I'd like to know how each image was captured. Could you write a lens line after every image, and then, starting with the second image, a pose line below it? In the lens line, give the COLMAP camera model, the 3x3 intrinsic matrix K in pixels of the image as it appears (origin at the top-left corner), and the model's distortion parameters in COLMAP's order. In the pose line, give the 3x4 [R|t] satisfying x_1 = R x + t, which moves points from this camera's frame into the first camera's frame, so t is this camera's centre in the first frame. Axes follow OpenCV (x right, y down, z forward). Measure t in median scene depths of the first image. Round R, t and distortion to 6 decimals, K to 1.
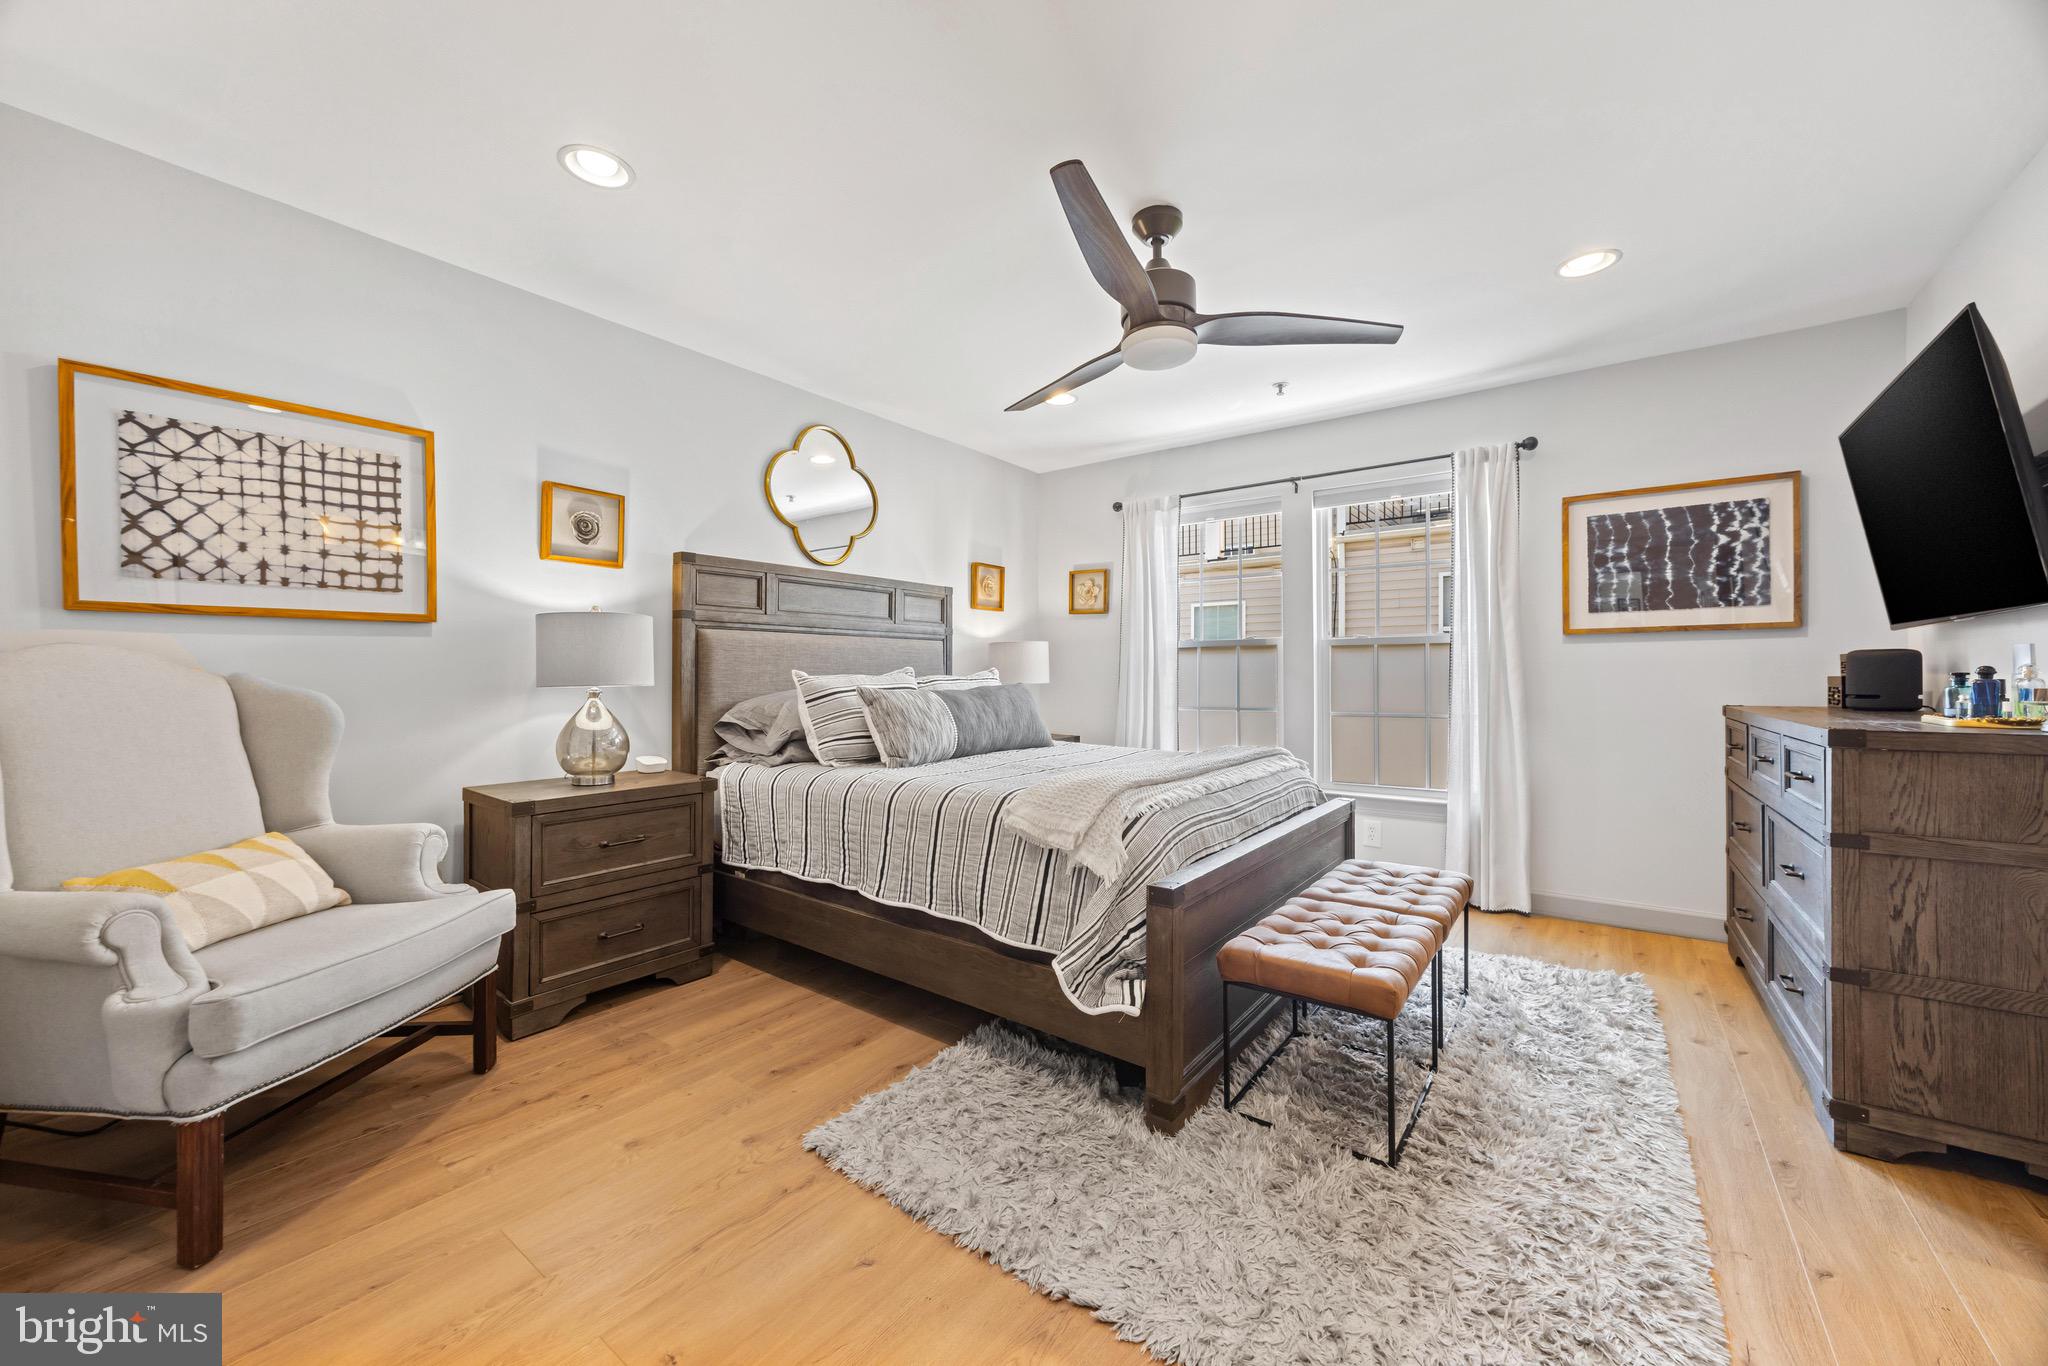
lens RADIAL K [[774.9, 0, 1024.0], [0, 774.9, 683.0], [0, 0, 1]] dist [-0.000479, 0.000230]
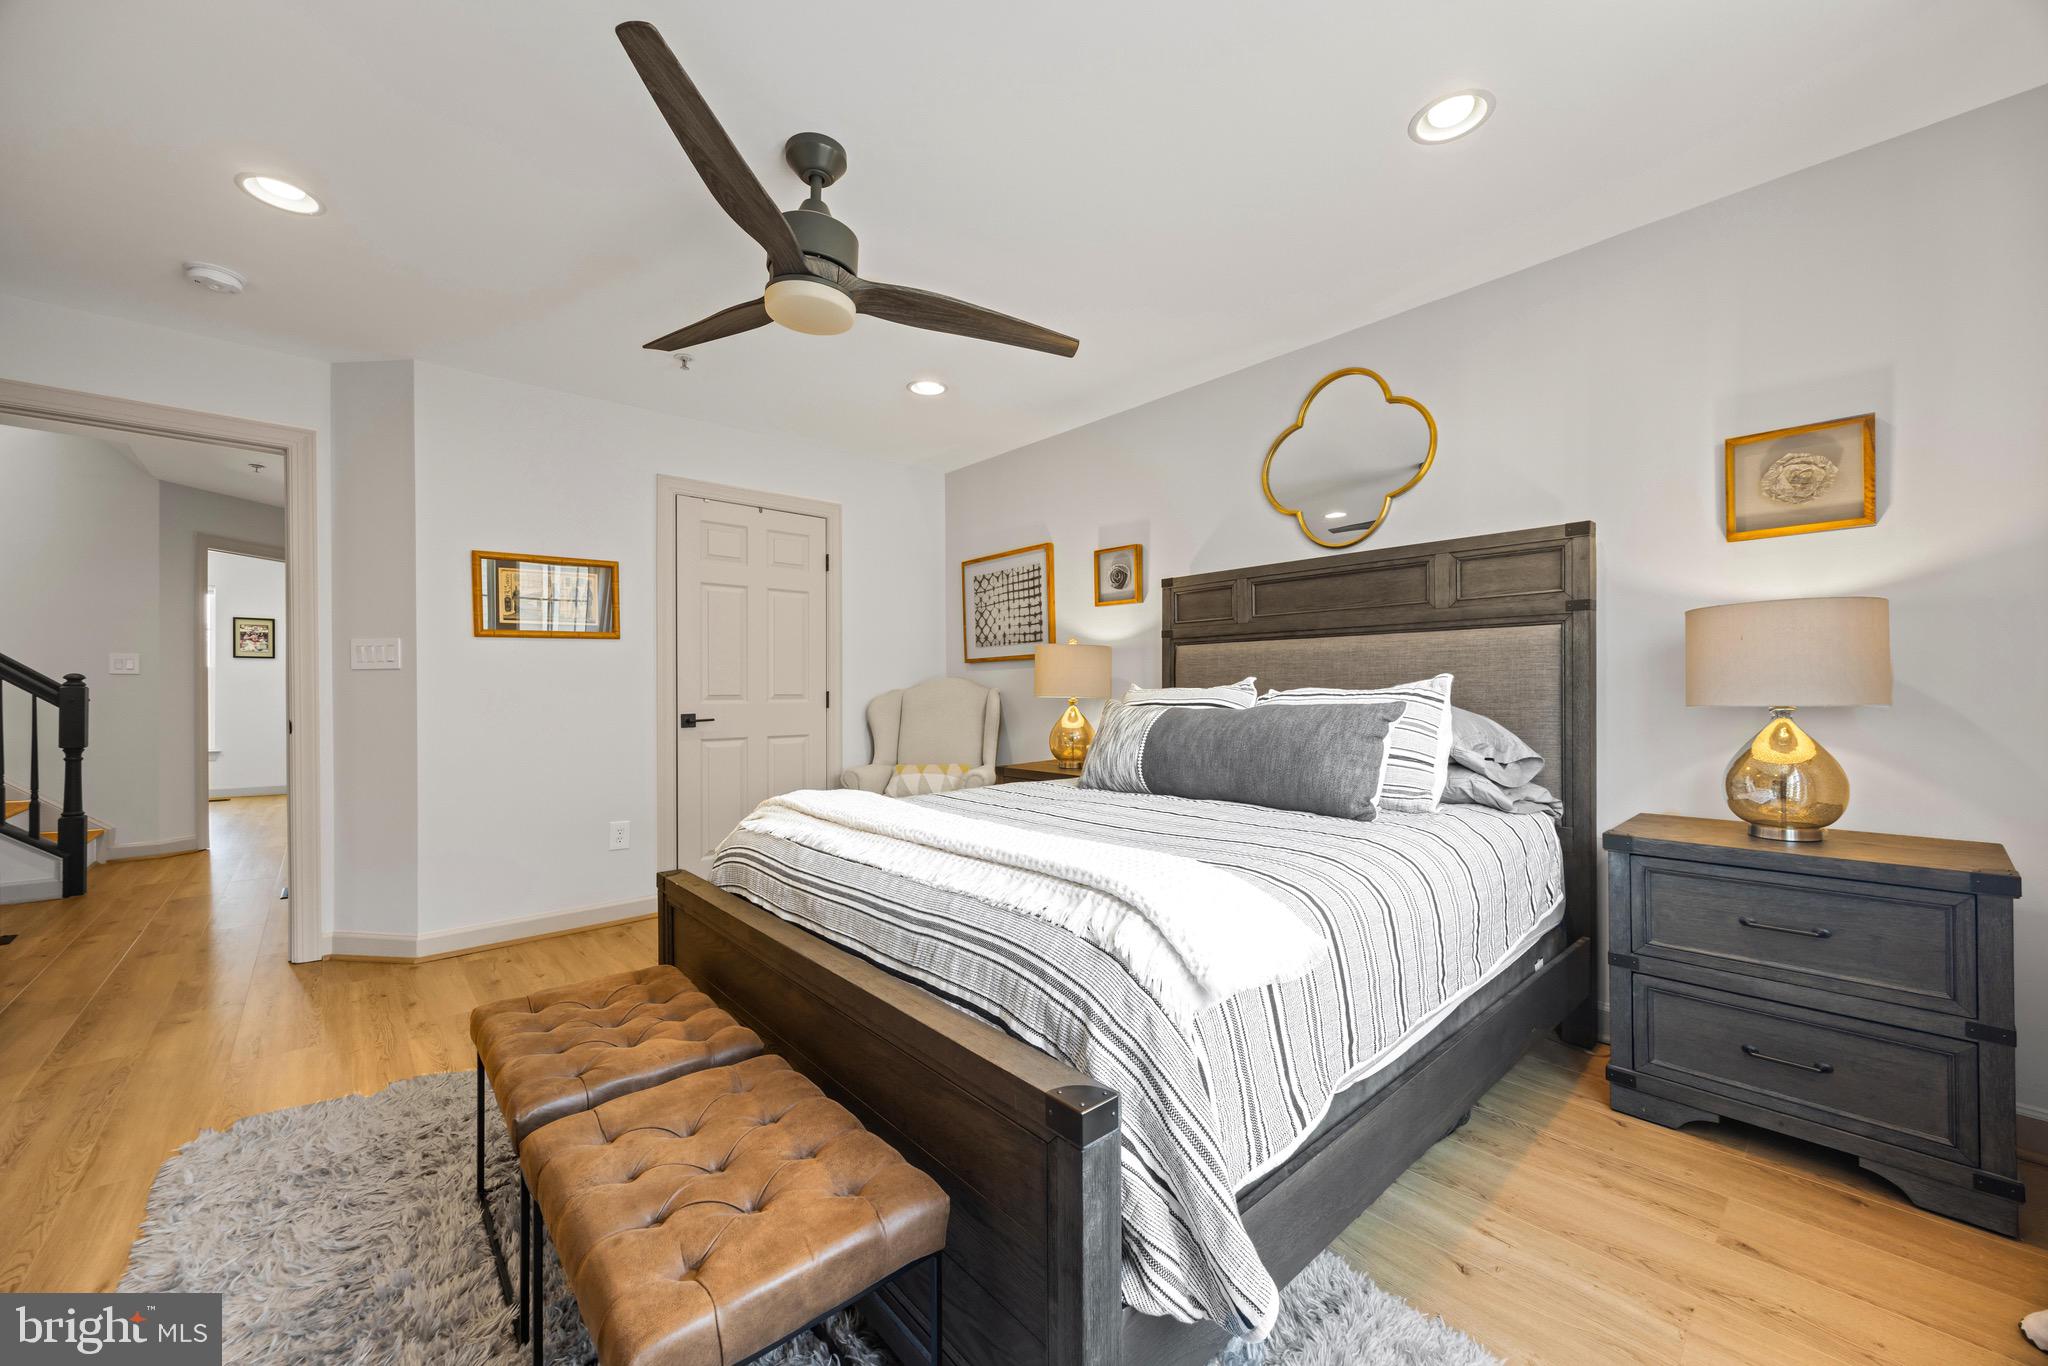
lens RADIAL K [[774.9, 0, 1024.0], [0, 774.9, 683.0], [0, 0, 1]] dist [-0.000479, 0.000230]
pose [[-0.205305, -0.007262, -0.978671, 0.925989], [-0.008098, 0.999951, -0.005722, -0.015033], [0.978665, 0.006750, -0.205353, 1.374108]]
